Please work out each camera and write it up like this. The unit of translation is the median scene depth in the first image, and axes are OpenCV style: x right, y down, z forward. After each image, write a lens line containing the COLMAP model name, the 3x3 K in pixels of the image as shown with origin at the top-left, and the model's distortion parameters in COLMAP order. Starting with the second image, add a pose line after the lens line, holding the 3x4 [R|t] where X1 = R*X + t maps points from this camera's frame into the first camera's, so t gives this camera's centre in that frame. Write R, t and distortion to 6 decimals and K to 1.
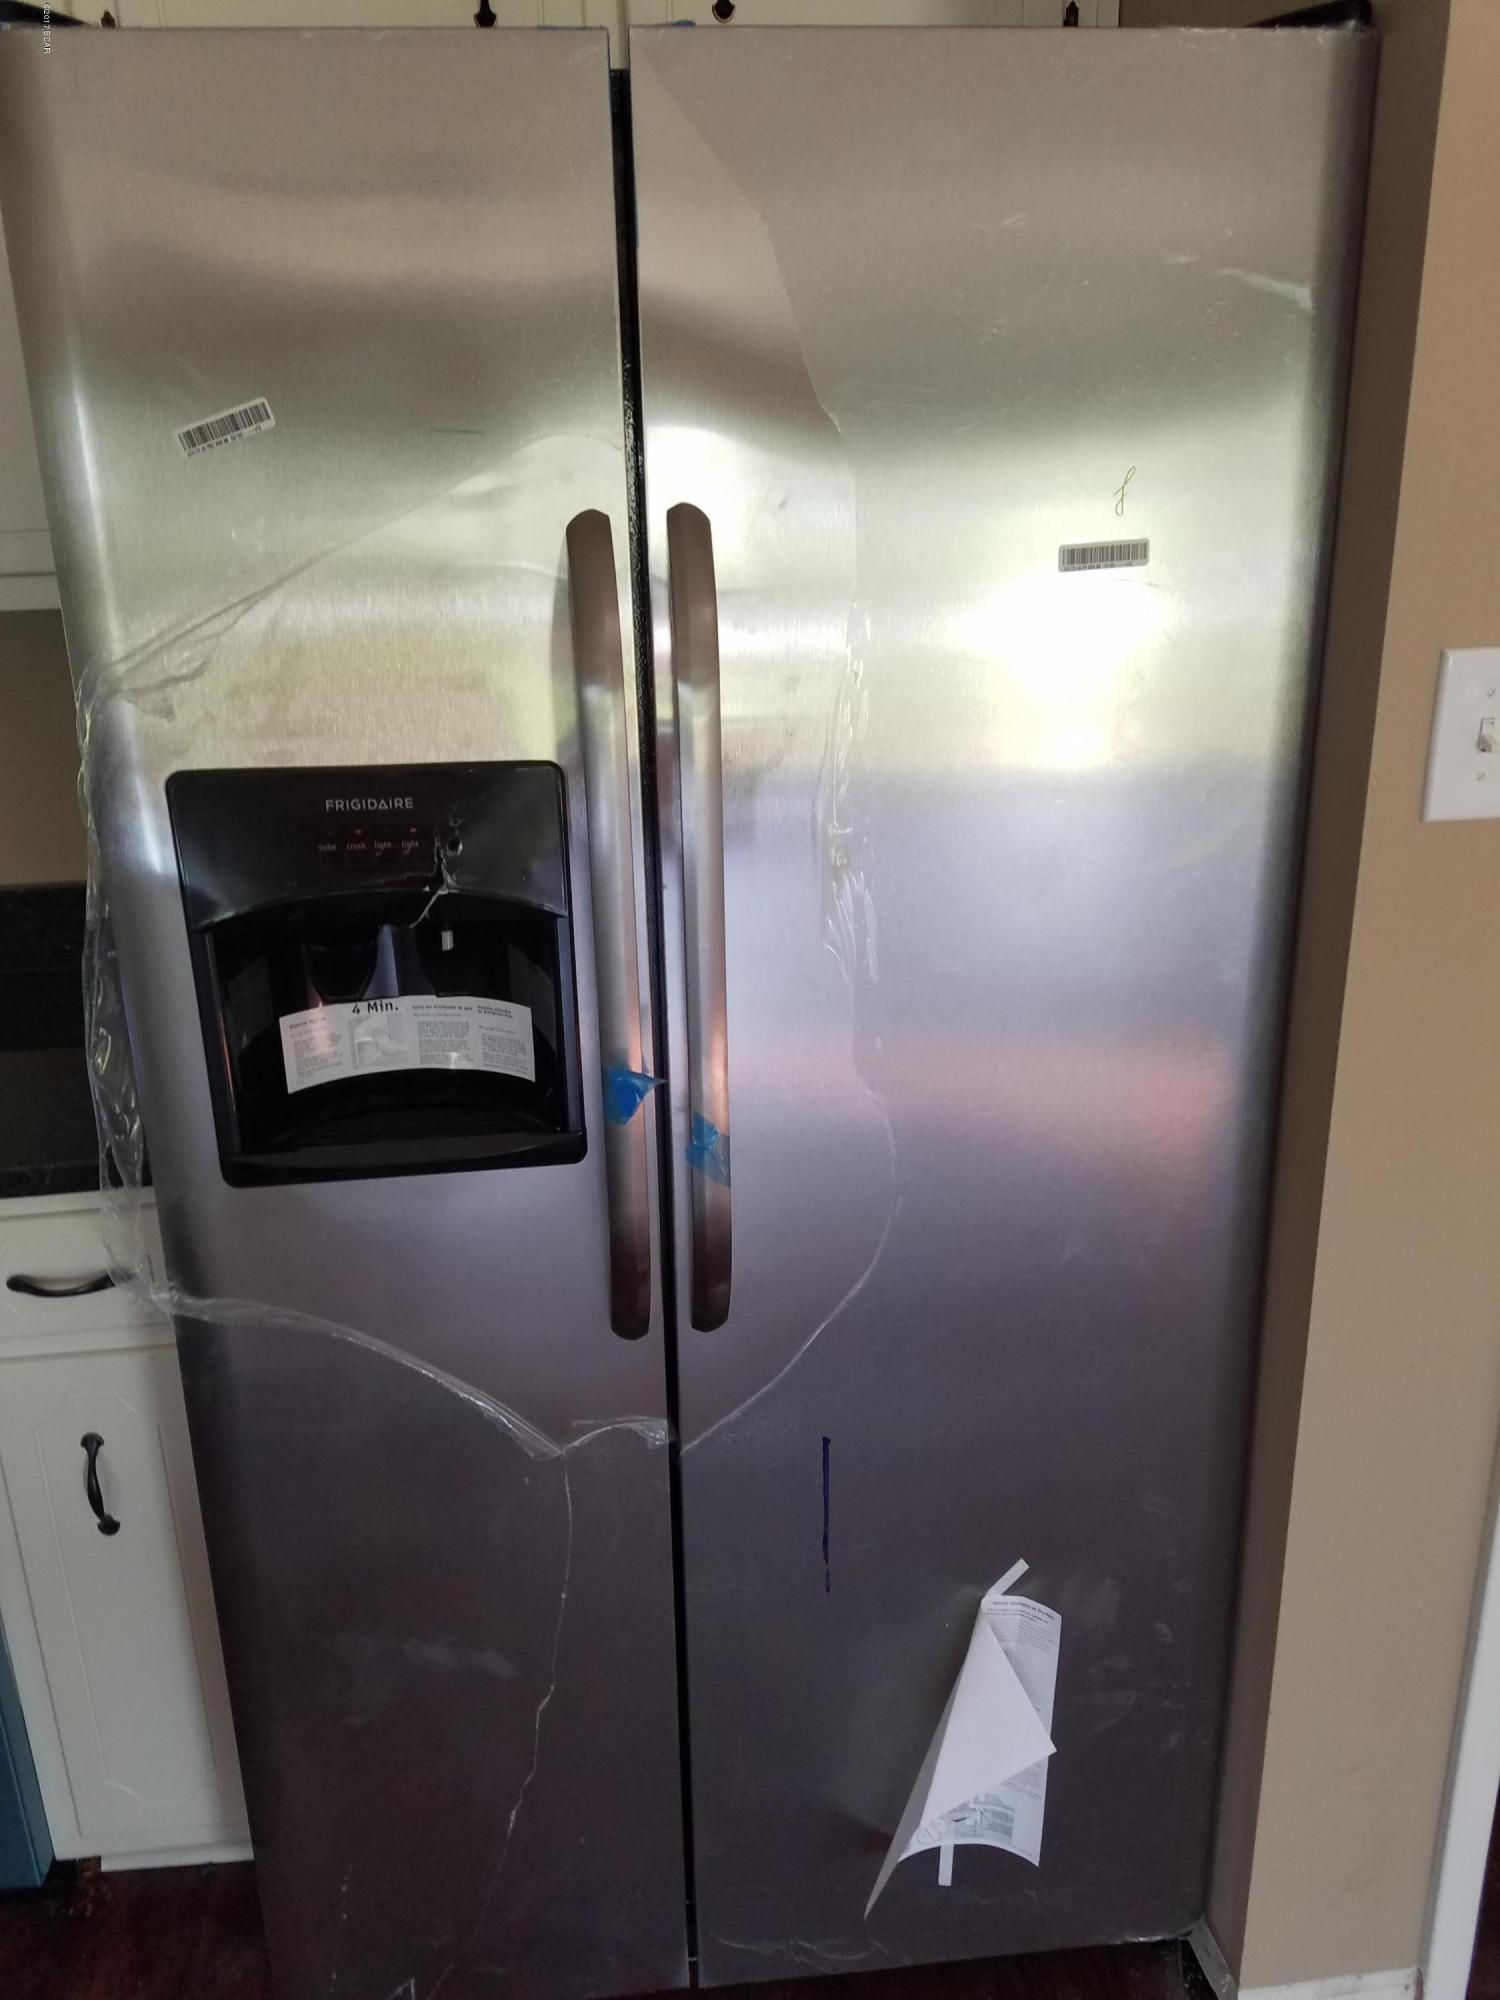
lens RADIAL K [[1597.7, 0, 750.0], [0, 1597.7, 1000.0], [0, 0, 1]] dist [0.192070, -0.355057]
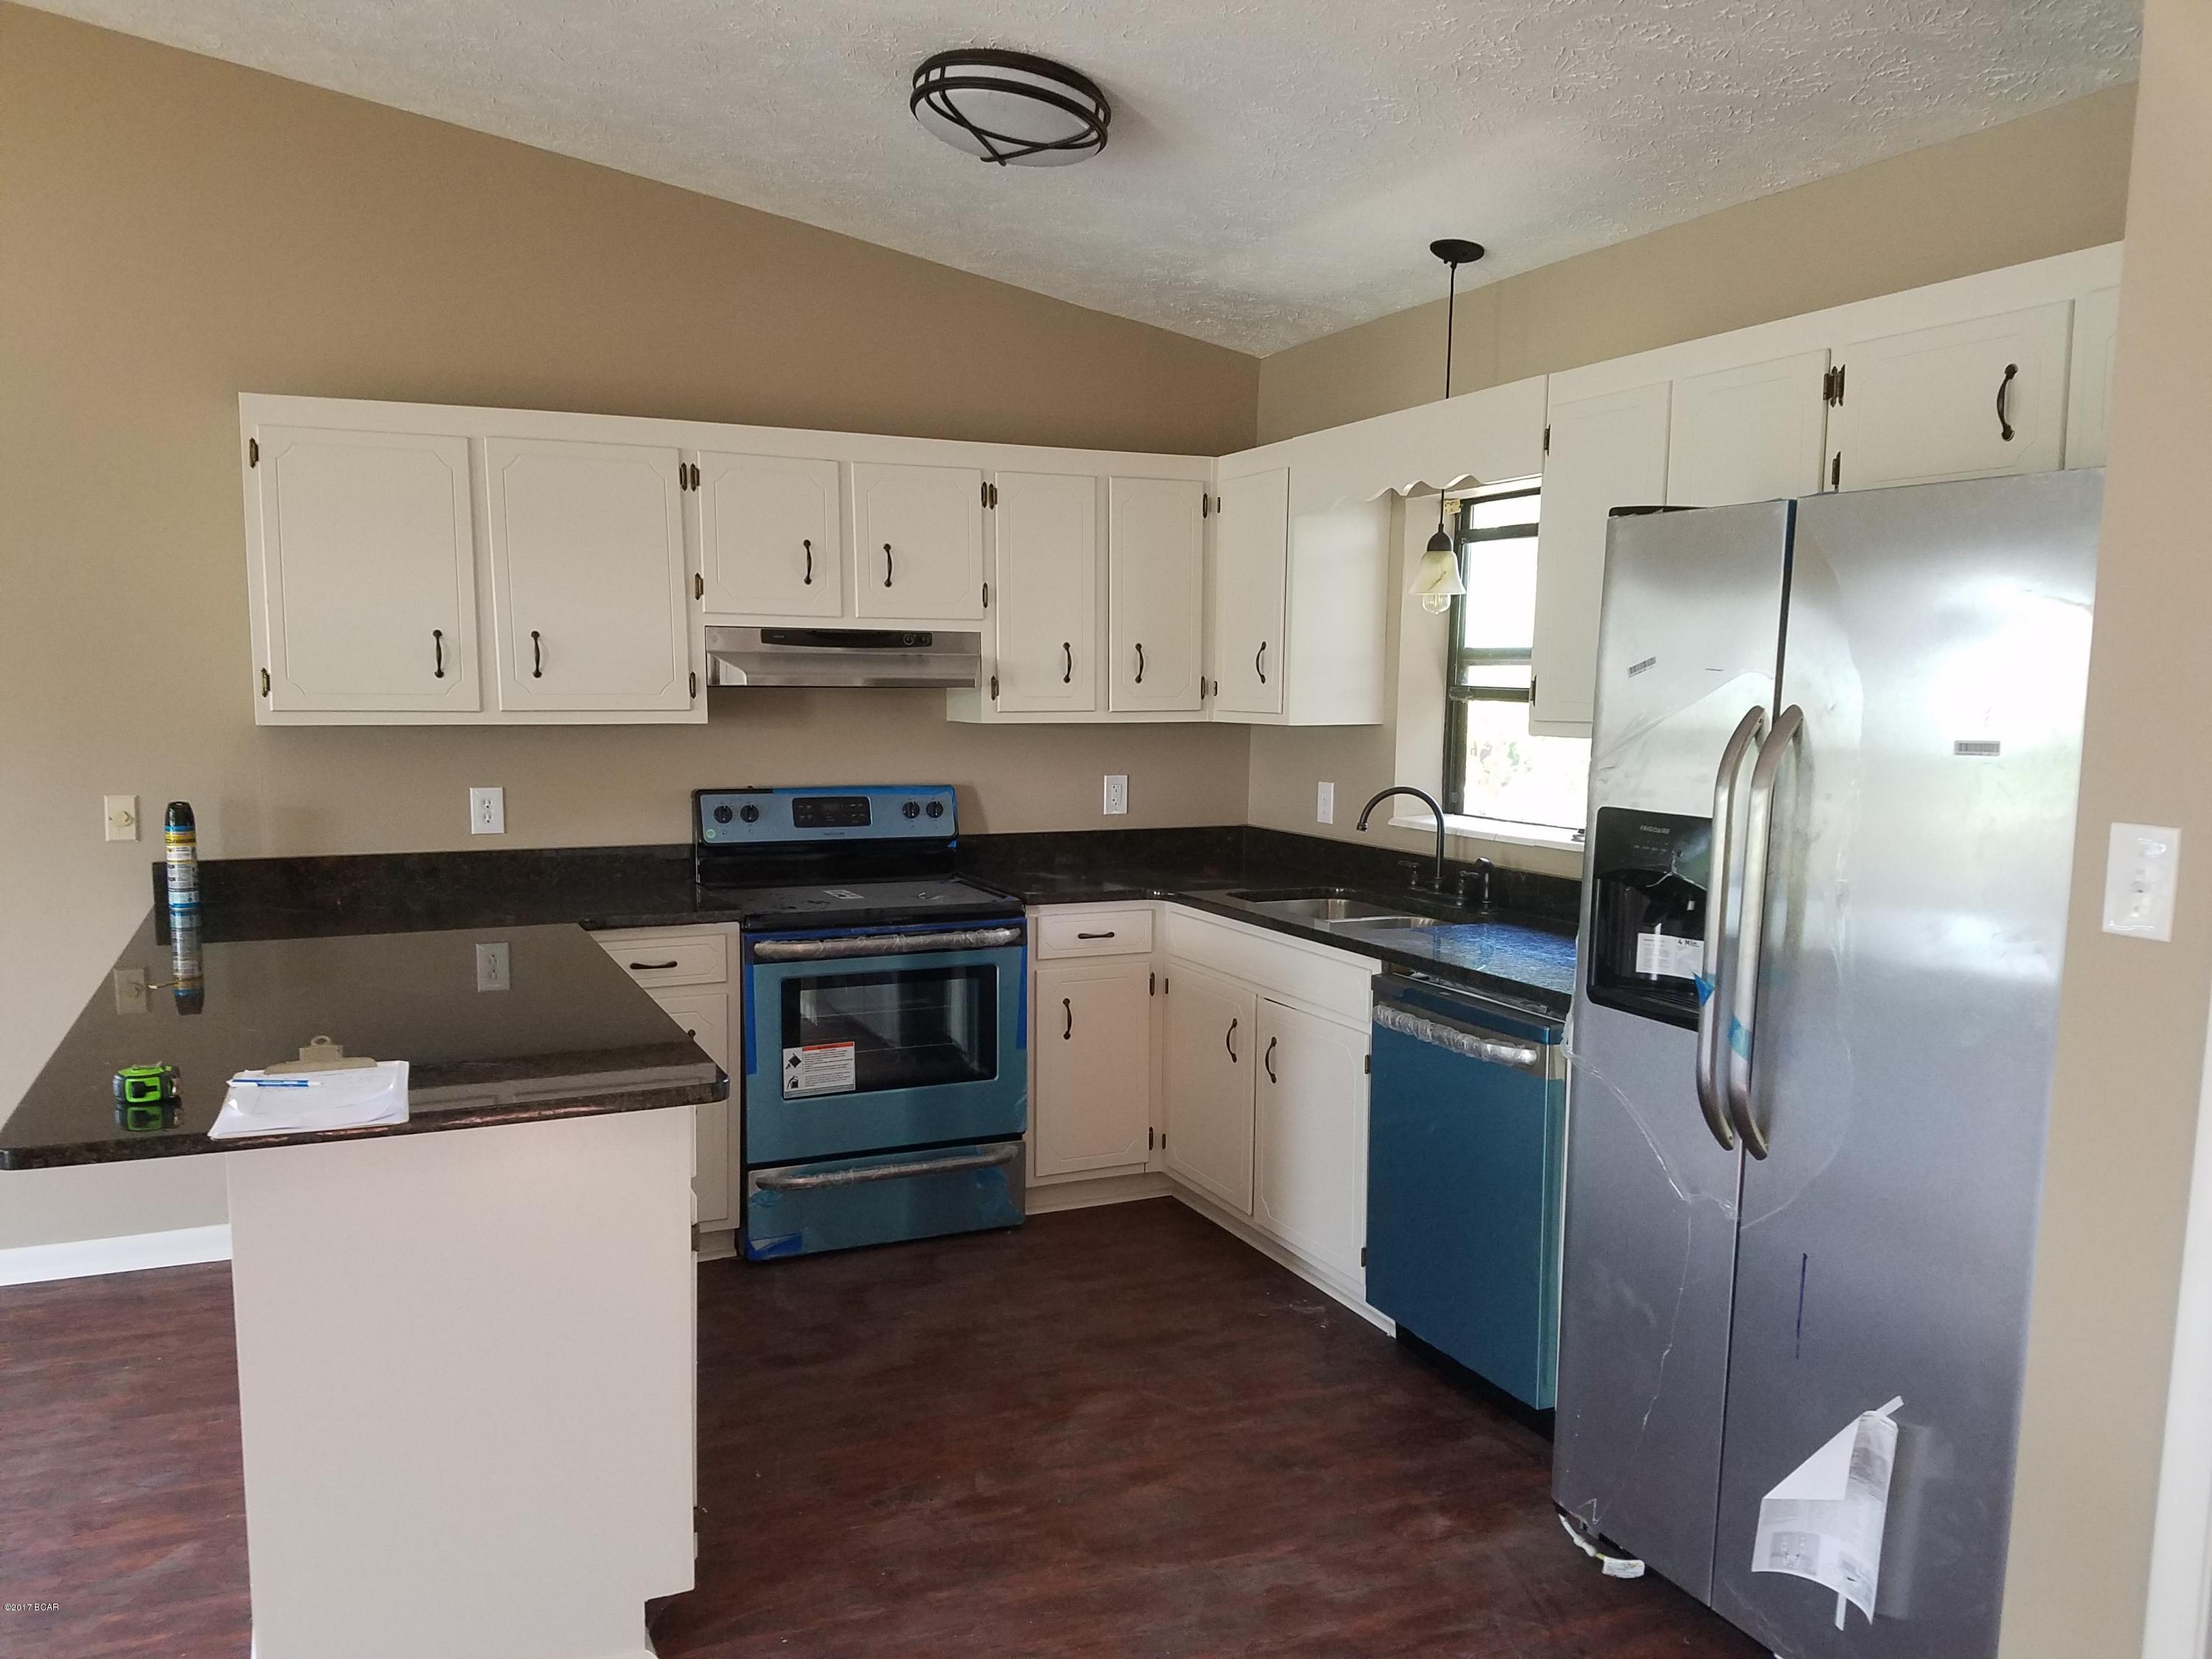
lens RADIAL K [[1767.0, 0, 1106.0], [0, 1767.0, 829.5], [0, 0, 1]] dist [0.192070, -0.355057]
pose [[0.303598, 0.117246, -0.945559, 1.750038], [-0.339704, 0.940502, 0.007547, 0.107218], [0.890185, 0.318919, 0.325363, -0.421831]]
